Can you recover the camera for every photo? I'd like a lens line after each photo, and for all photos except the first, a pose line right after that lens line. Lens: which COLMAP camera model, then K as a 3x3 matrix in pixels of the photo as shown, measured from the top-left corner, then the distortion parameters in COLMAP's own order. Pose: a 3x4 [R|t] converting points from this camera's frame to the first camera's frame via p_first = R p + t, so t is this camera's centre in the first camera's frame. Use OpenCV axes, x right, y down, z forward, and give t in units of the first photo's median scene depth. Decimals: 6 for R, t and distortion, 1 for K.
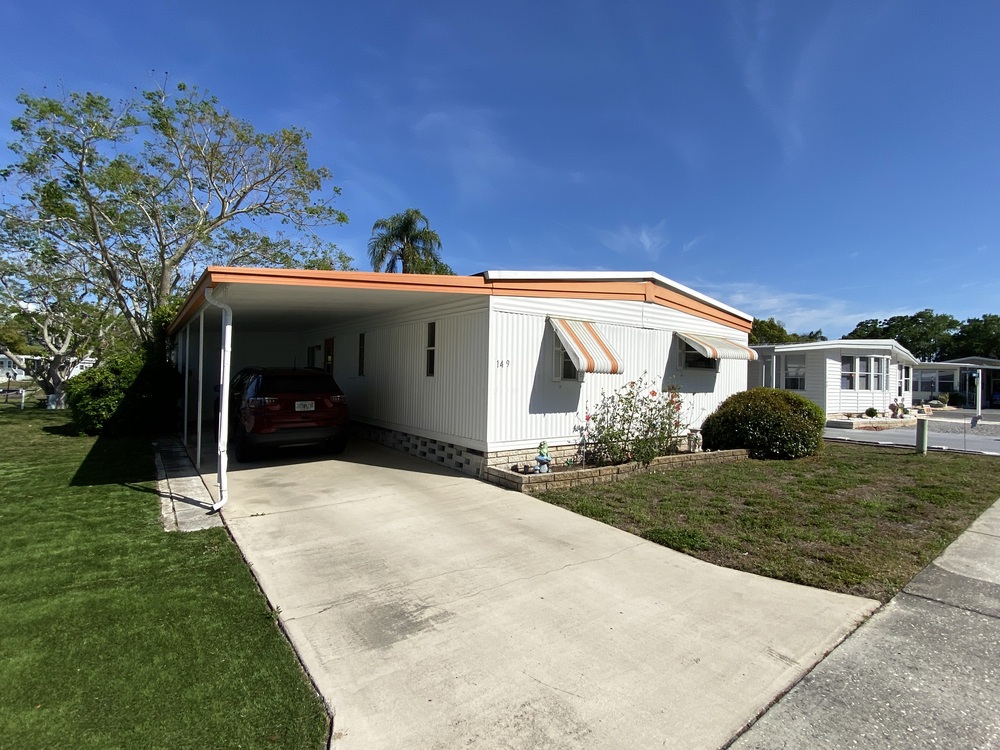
lens RADIAL K [[480.8, 0, 500.0], [0, 480.8, 375.0], [0, 0, 1]] dist [-0.000259, -0.000395]
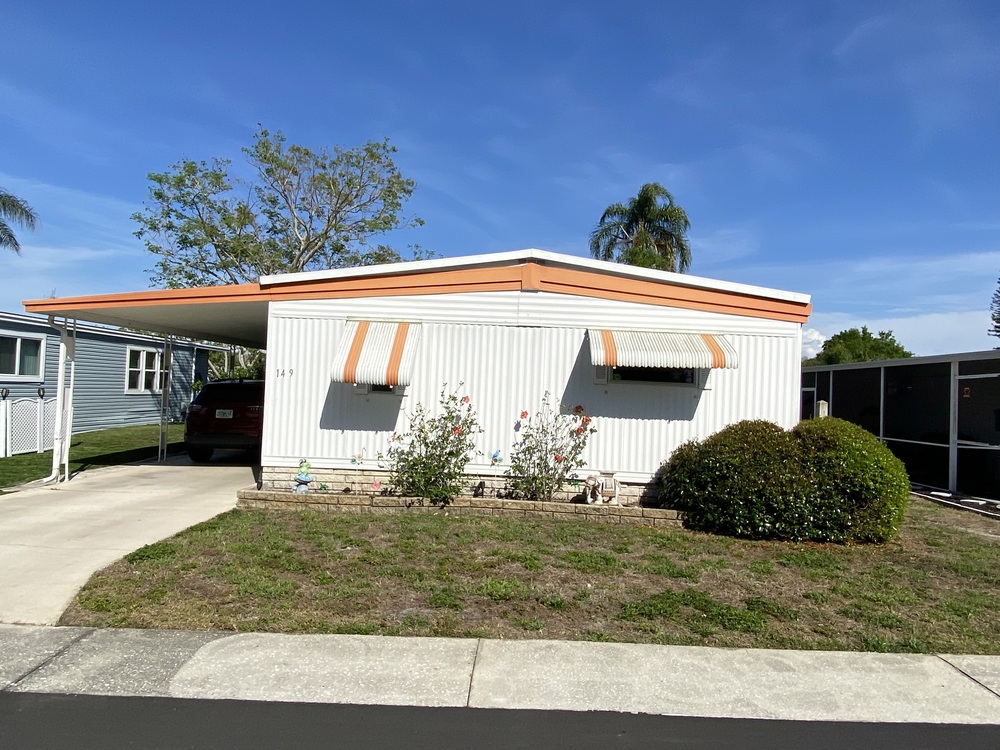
lens RADIAL K [[621.3, 0, 500.0], [0, 621.3, 375.0], [0, 0, 1]] dist [0.002925, -0.031103]
pose [[0.813285, -0.002699, -0.581859, 0.934800], [-0.019796, 0.999282, -0.032305, 0.010065], [0.581528, 0.037792, 0.812648, 0.232305]]
